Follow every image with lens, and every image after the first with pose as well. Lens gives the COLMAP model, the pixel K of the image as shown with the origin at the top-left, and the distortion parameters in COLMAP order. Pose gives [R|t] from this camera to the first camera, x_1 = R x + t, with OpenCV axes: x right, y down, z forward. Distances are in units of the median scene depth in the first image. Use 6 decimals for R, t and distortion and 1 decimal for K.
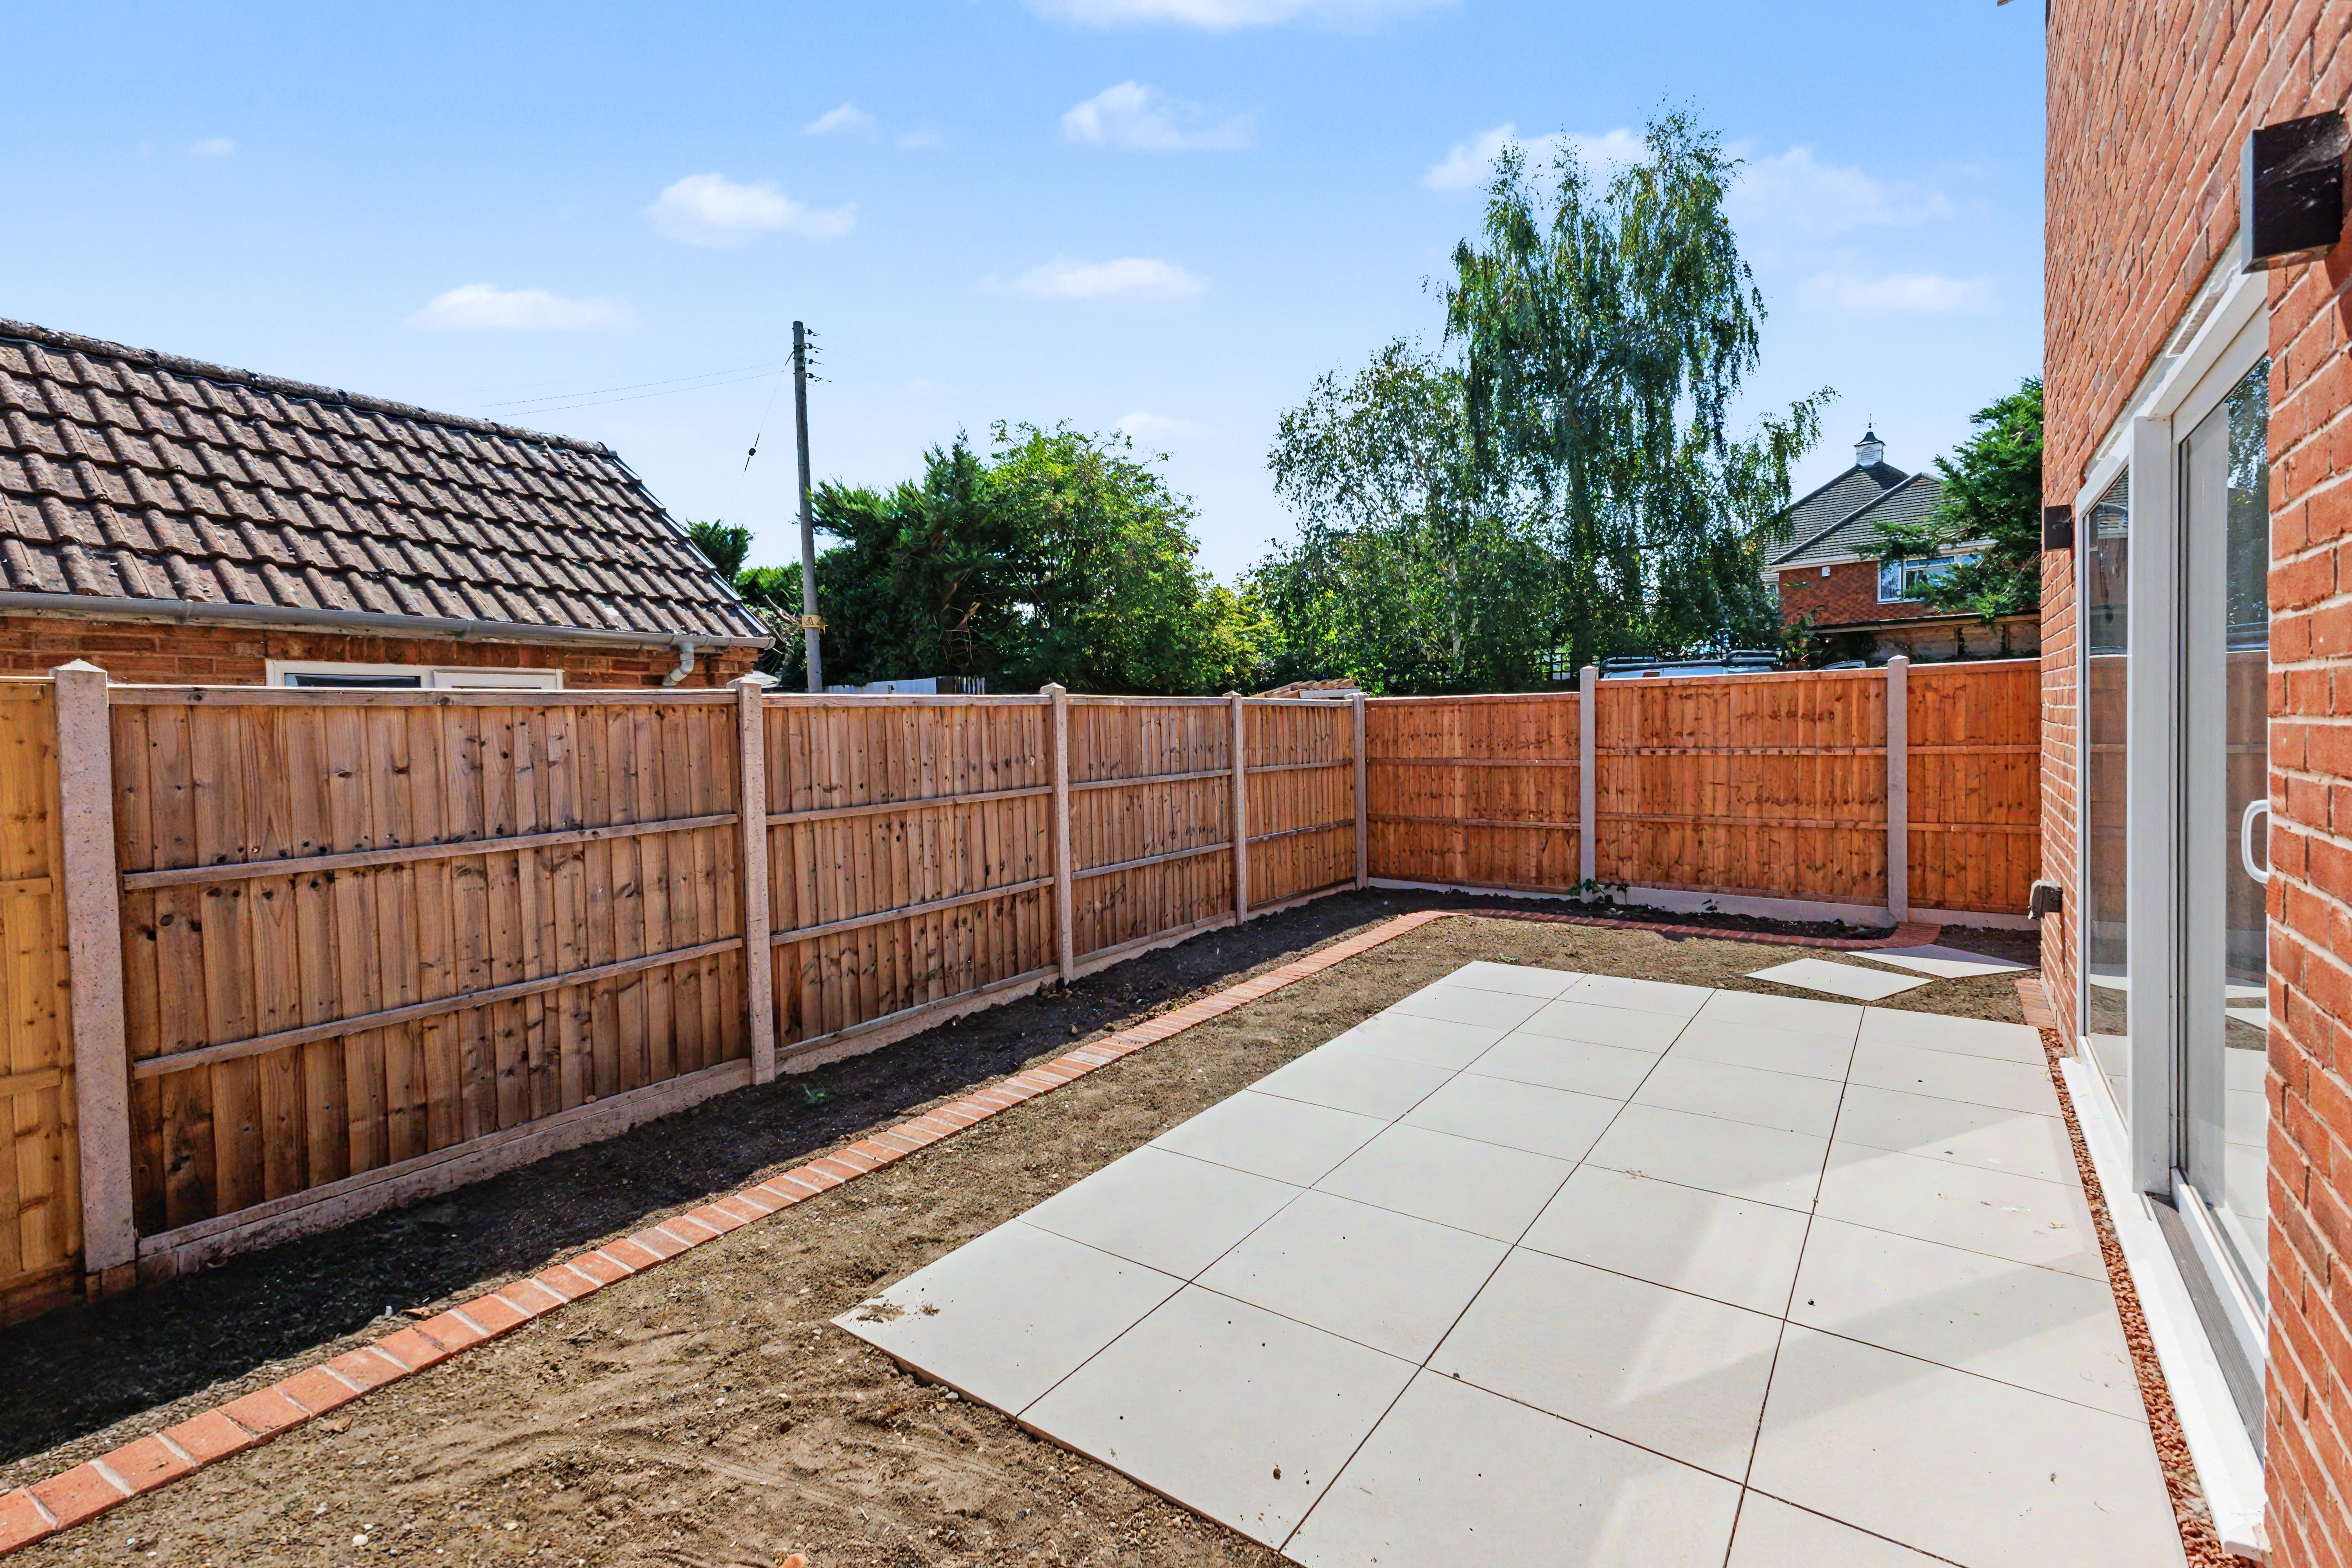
lens RADIAL K [[1040.4, 0, 1174.5], [0, 1040.4, 761.2], [0, 0, 1]] dist [0.004030, 0.000262]
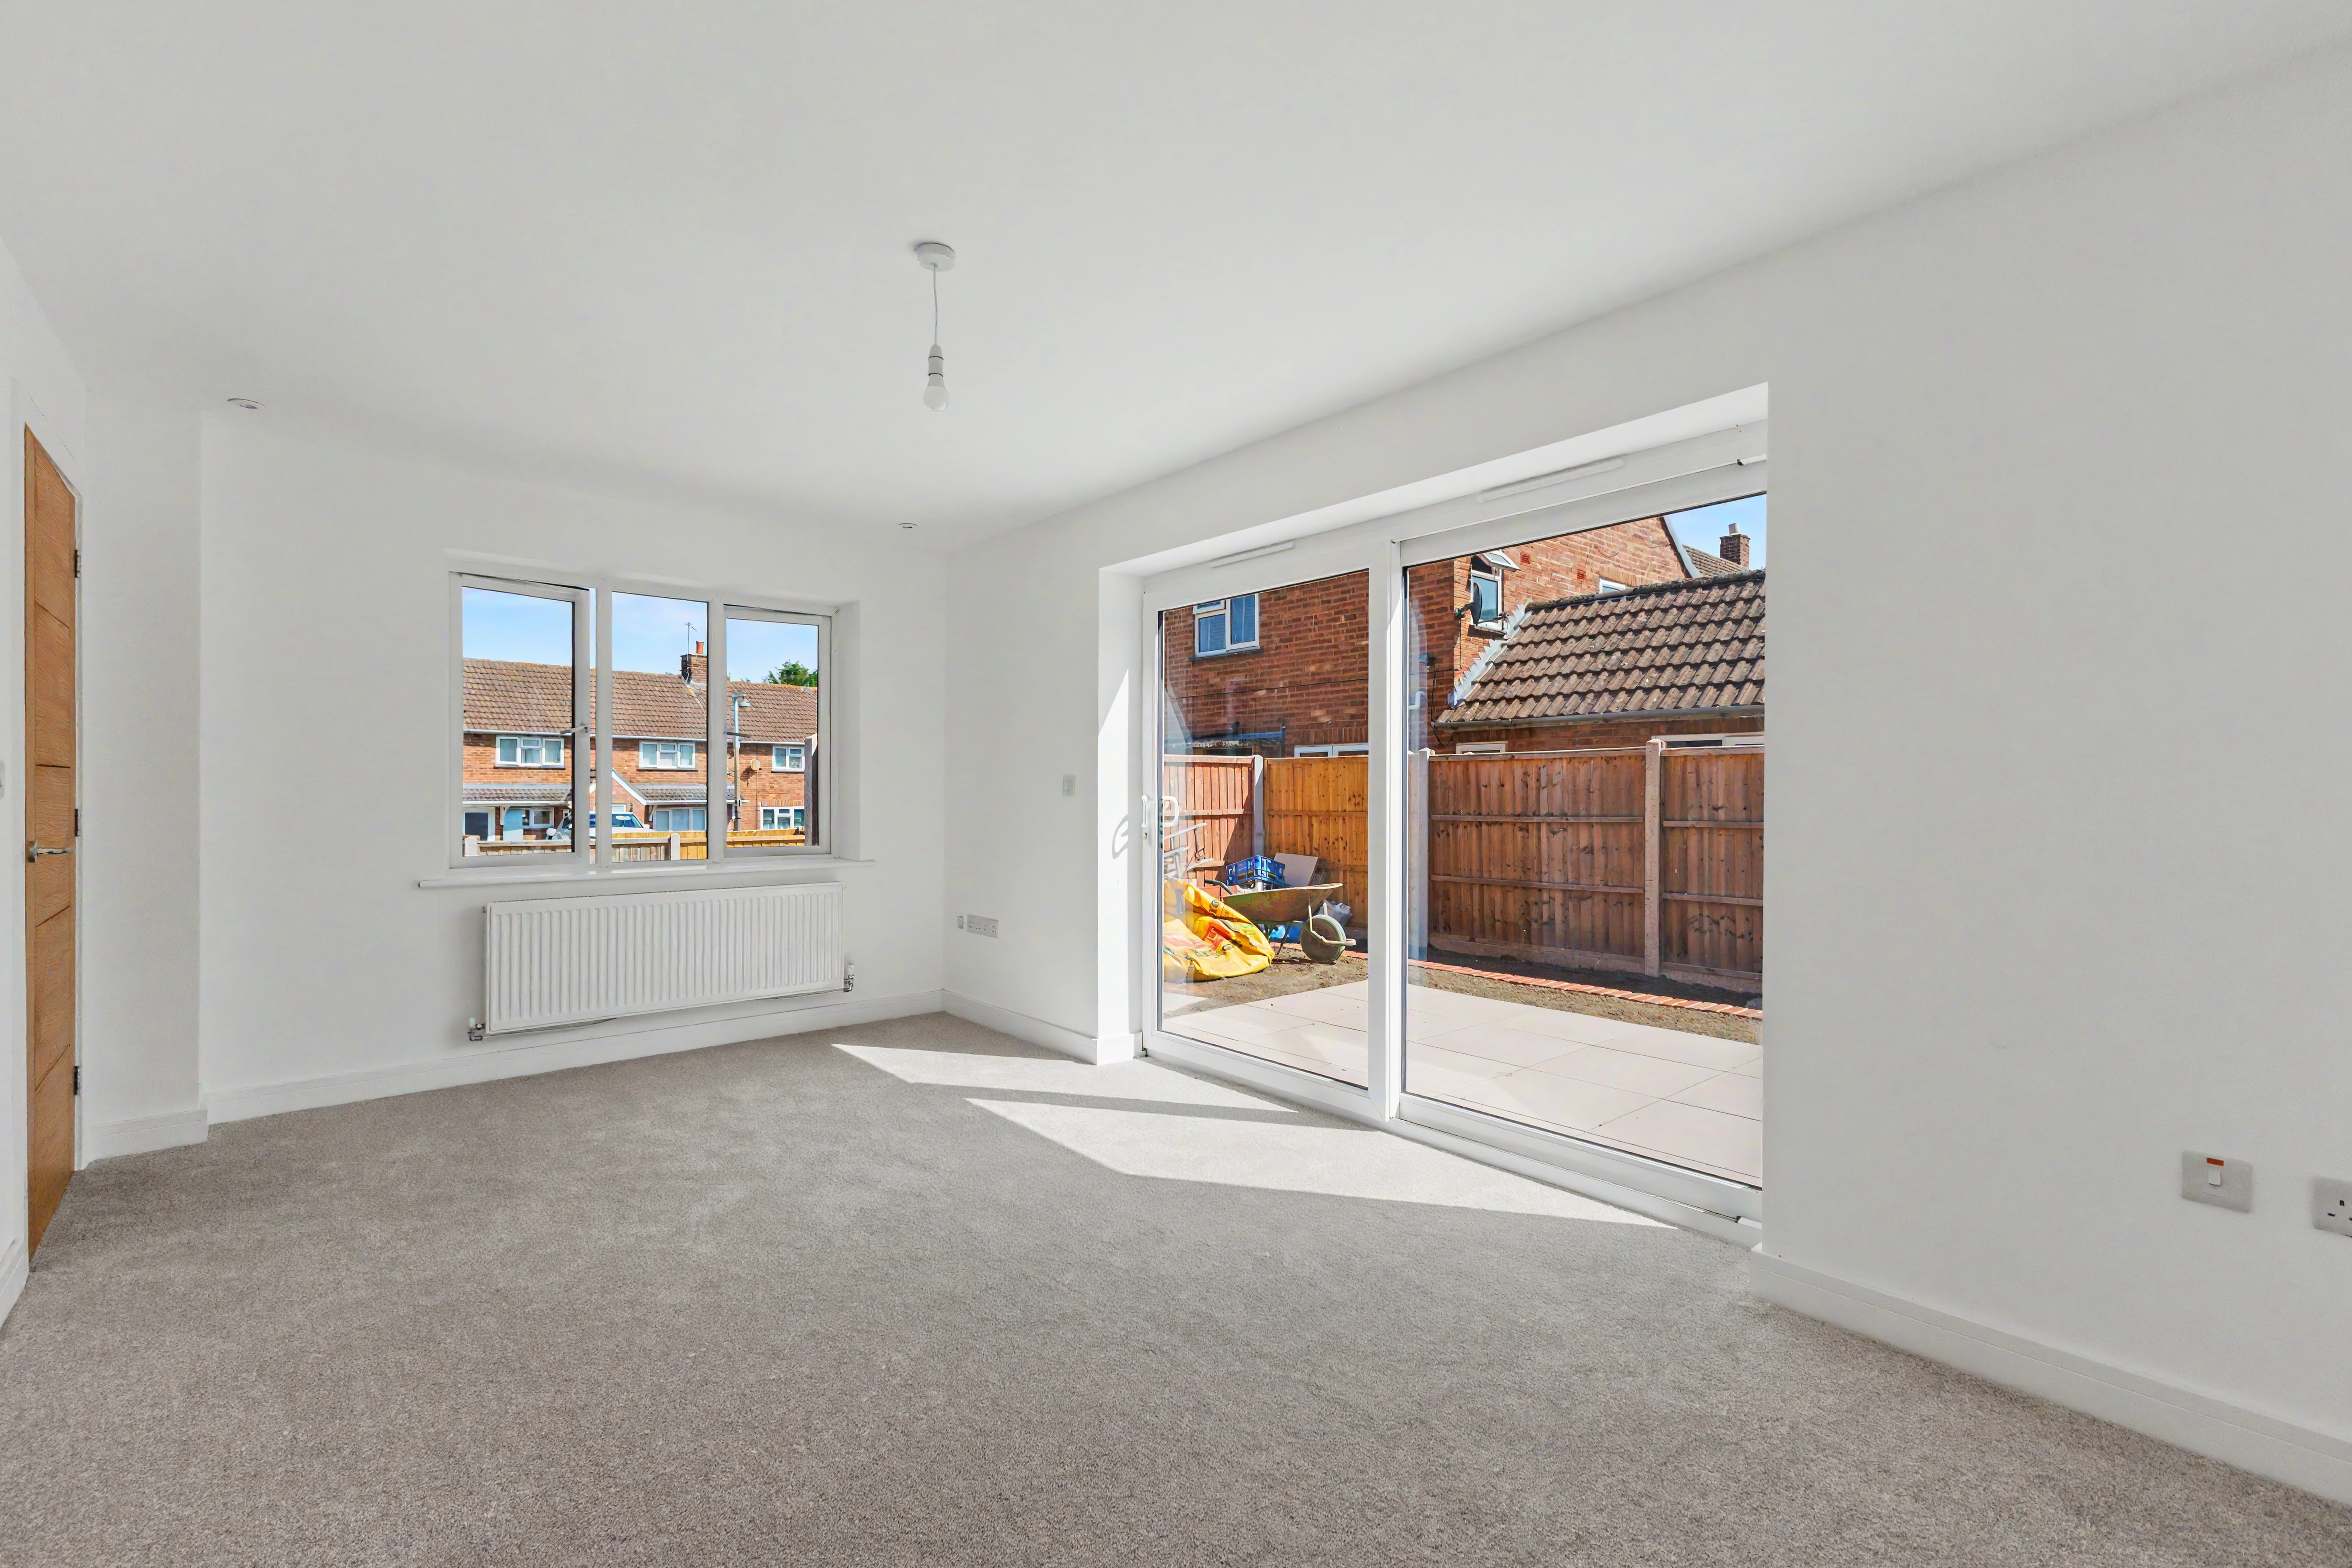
lens RADIAL K [[1018.9, 0, 1182.9], [0, 1018.9, 799.9], [0, 0, 1]] dist [0.003227, 0.000040]
pose [[-0.219680, 0.031371, -0.975067, 1.044056], [-0.032263, 0.998703, 0.039400, -0.016056], [0.975038, 0.040114, -0.218383, 0.451209]]
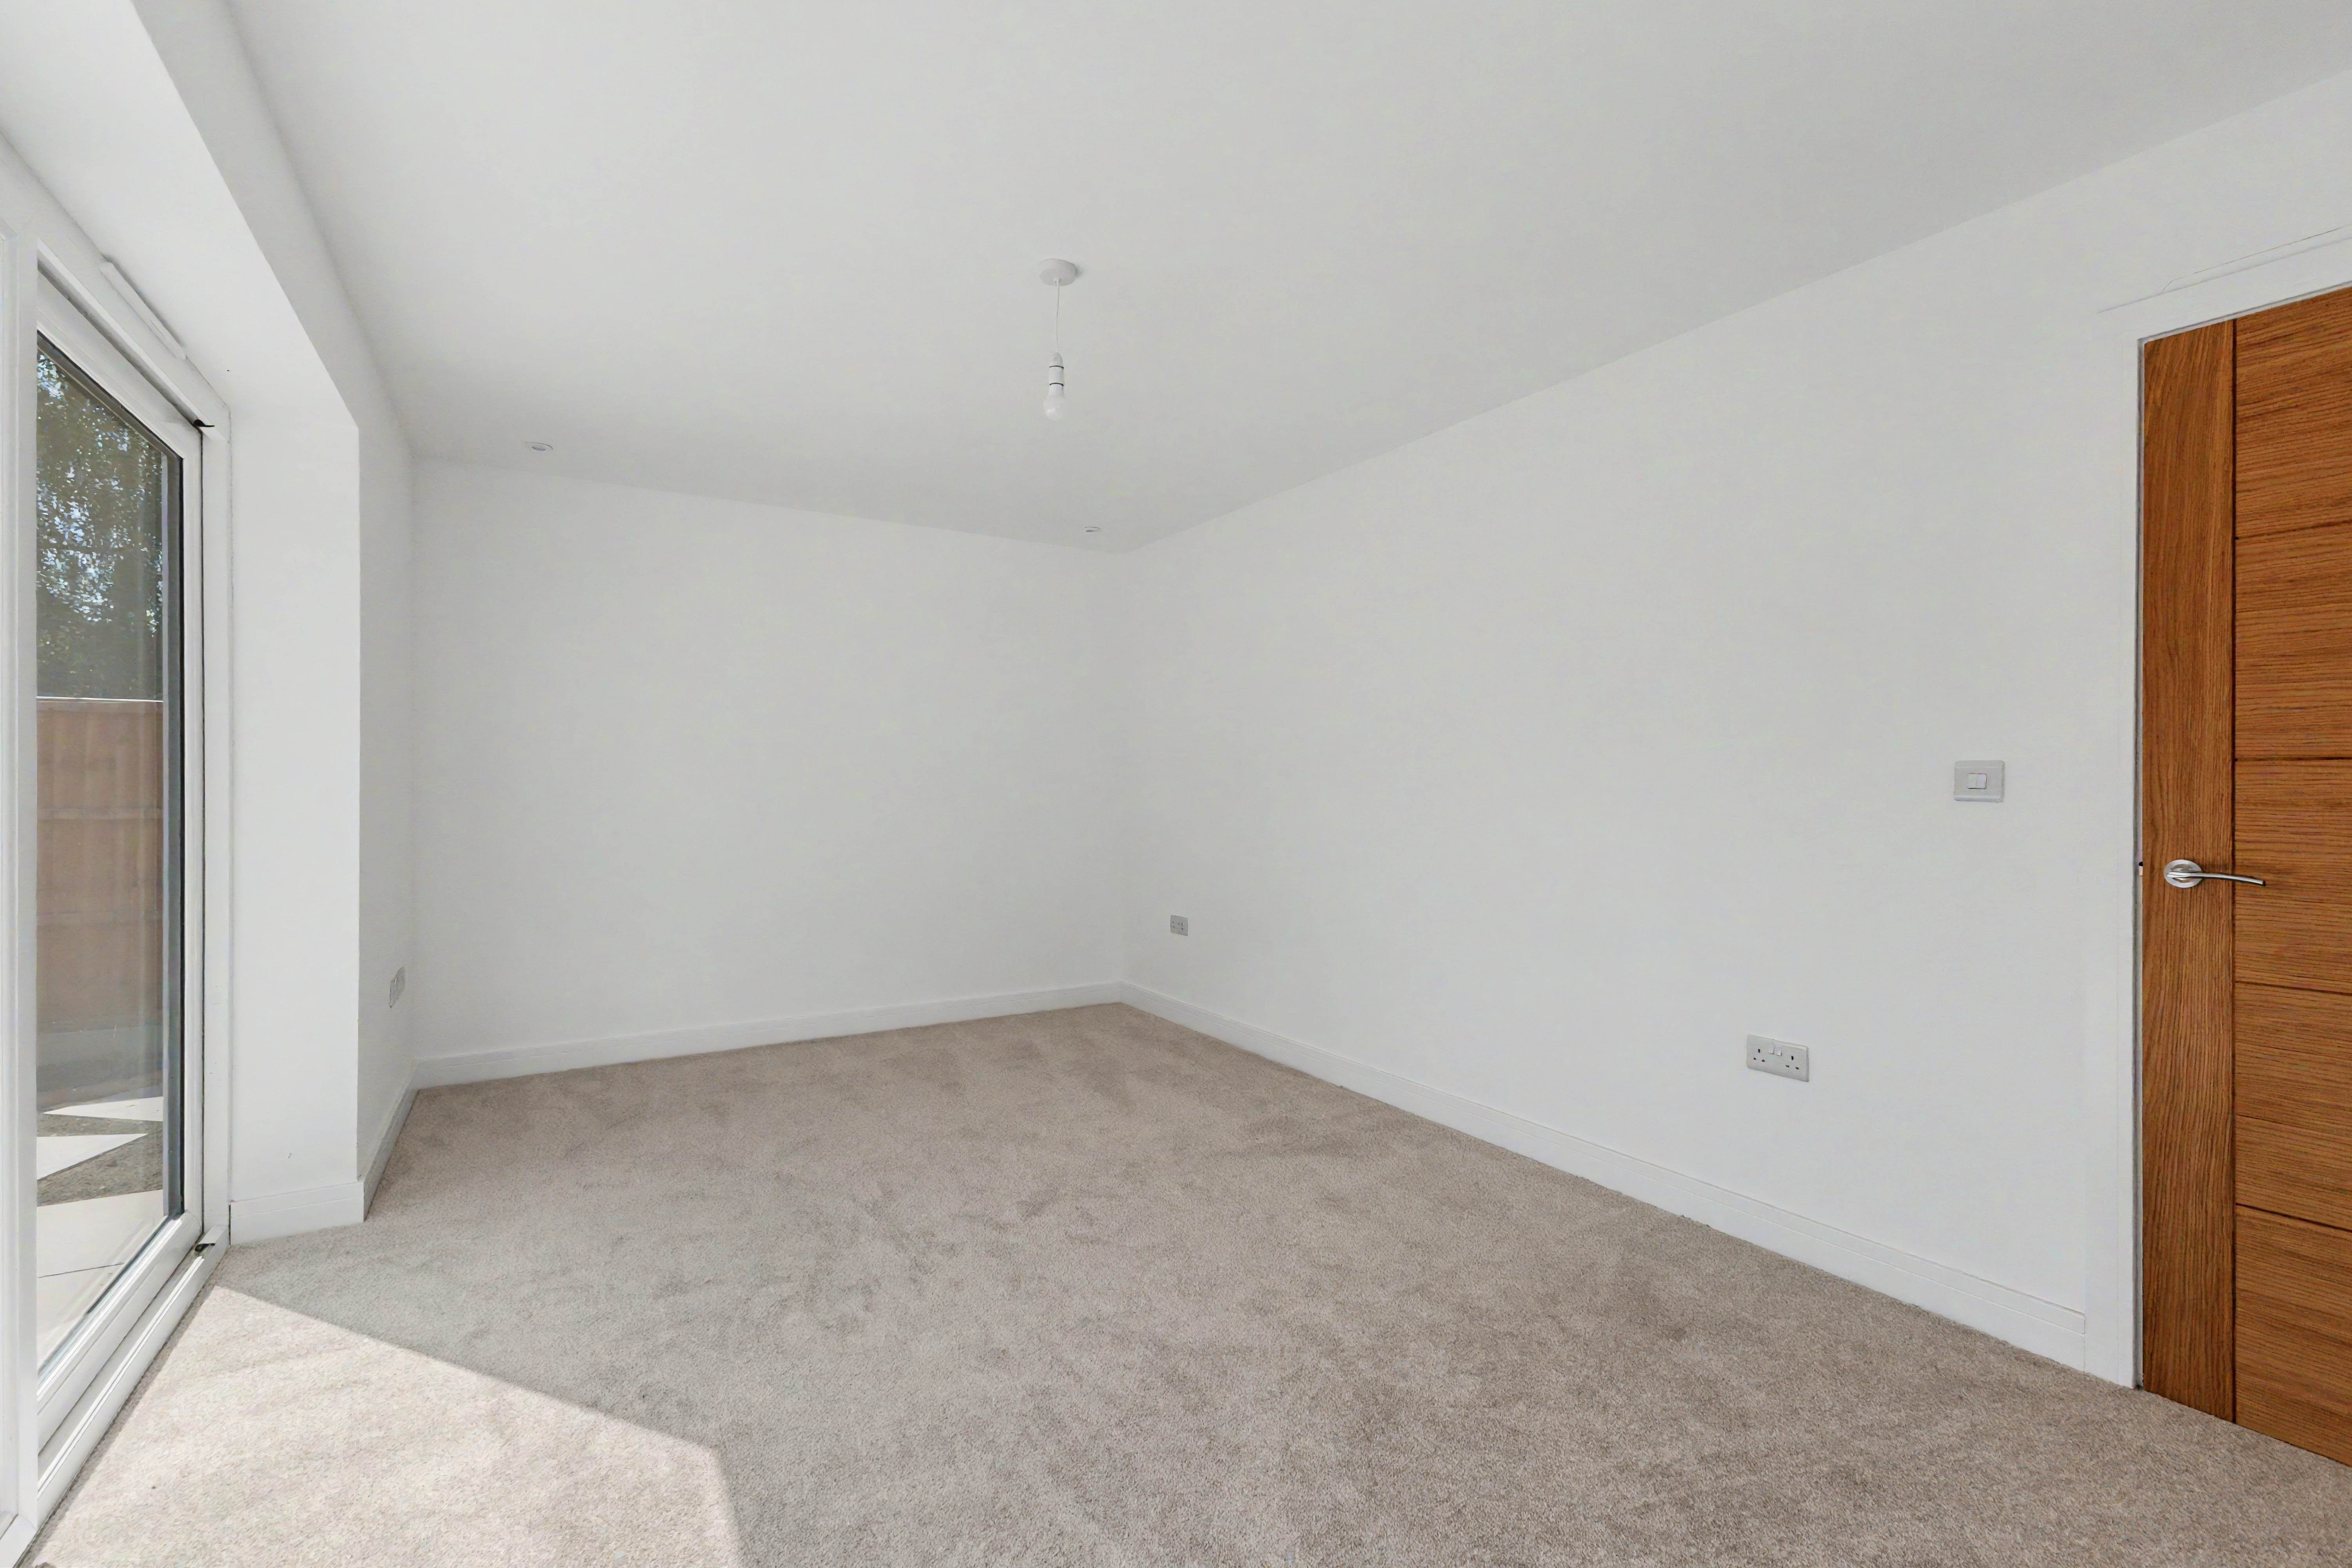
lens RADIAL K [[1017.2, 0, 1176.0], [0, 1017.2, 784.0], [0, 0, 1]] dist [0.011980, 0.000284]
pose [[0.377547, 0.027311, 0.925588, 0.323585], [0.016751, 0.999200, -0.036316, 0.014636], [-0.925839, 0.029215, 0.376788, 0.074572]]
